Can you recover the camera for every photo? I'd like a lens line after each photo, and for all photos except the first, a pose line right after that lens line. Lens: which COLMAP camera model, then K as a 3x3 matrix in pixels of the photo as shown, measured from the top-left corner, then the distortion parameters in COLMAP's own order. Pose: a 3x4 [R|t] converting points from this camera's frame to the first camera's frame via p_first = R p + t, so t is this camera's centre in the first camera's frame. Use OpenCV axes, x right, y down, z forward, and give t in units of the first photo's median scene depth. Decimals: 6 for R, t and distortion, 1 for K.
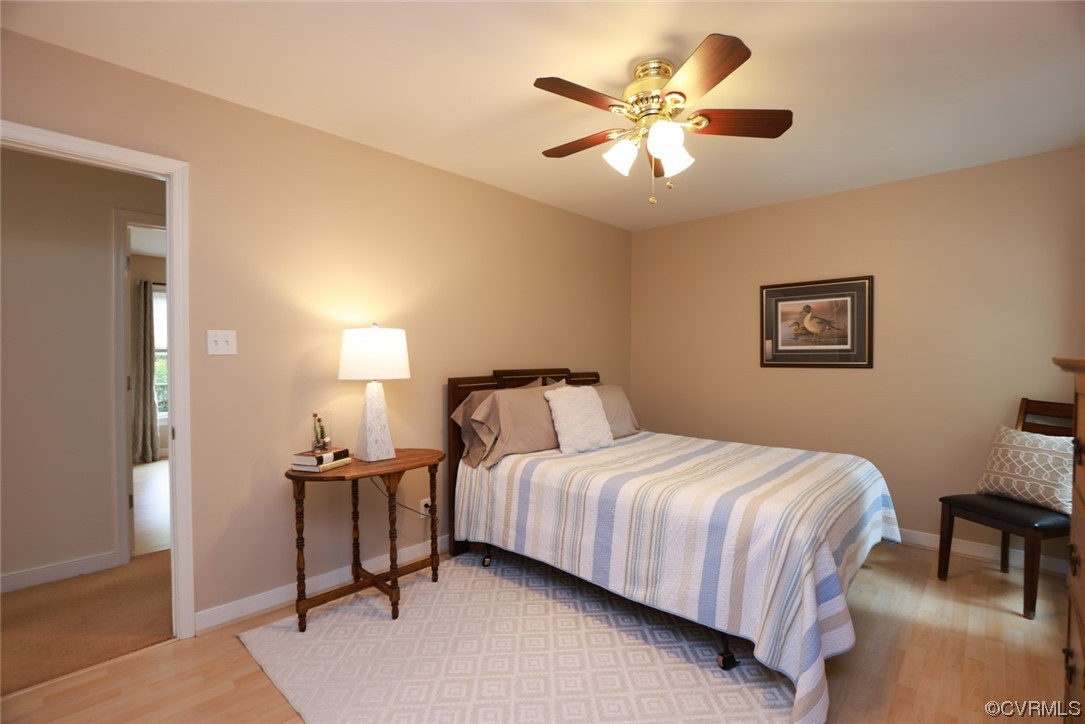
lens RADIAL K [[495.0, 0, 545.8], [0, 495.0, 366.2], [0, 0, 1]] dist [-0.034131, 0.006539]
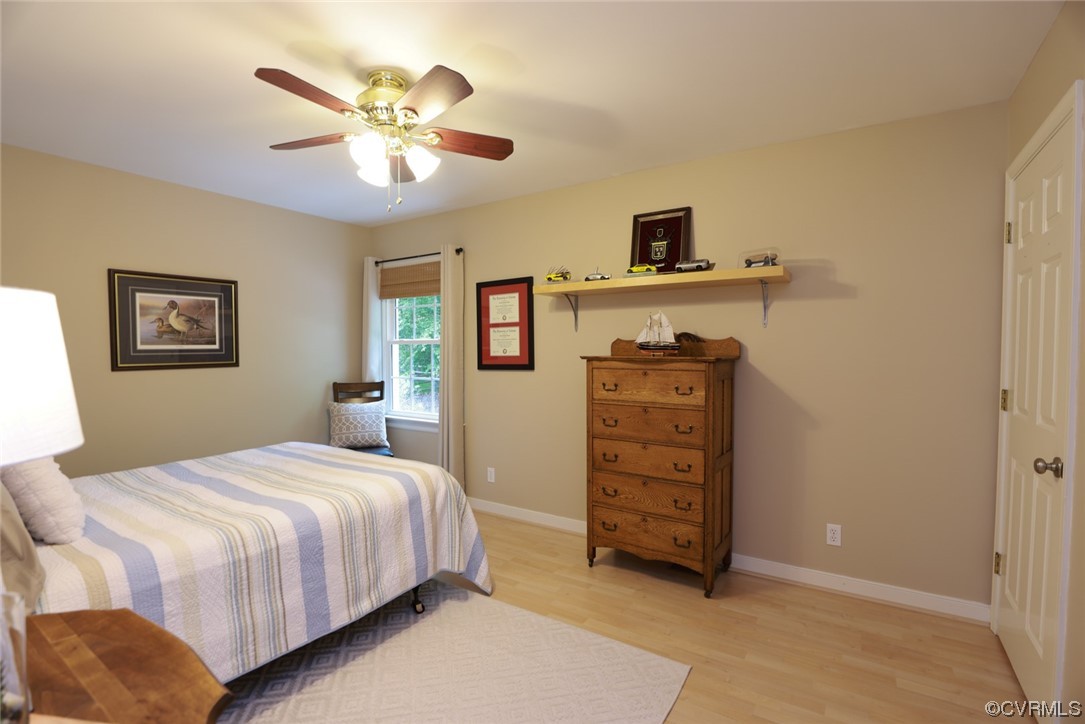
lens RADIAL K [[495.0, 0, 545.8], [0, 495.0, 366.2], [0, 0, 1]] dist [-0.034131, 0.006539]
pose [[-0.168787, -0.037012, 0.984957, -0.503862], [0.024083, 0.998842, 0.041660, -0.025044], [-0.985358, 0.030752, -0.167701, 0.500252]]
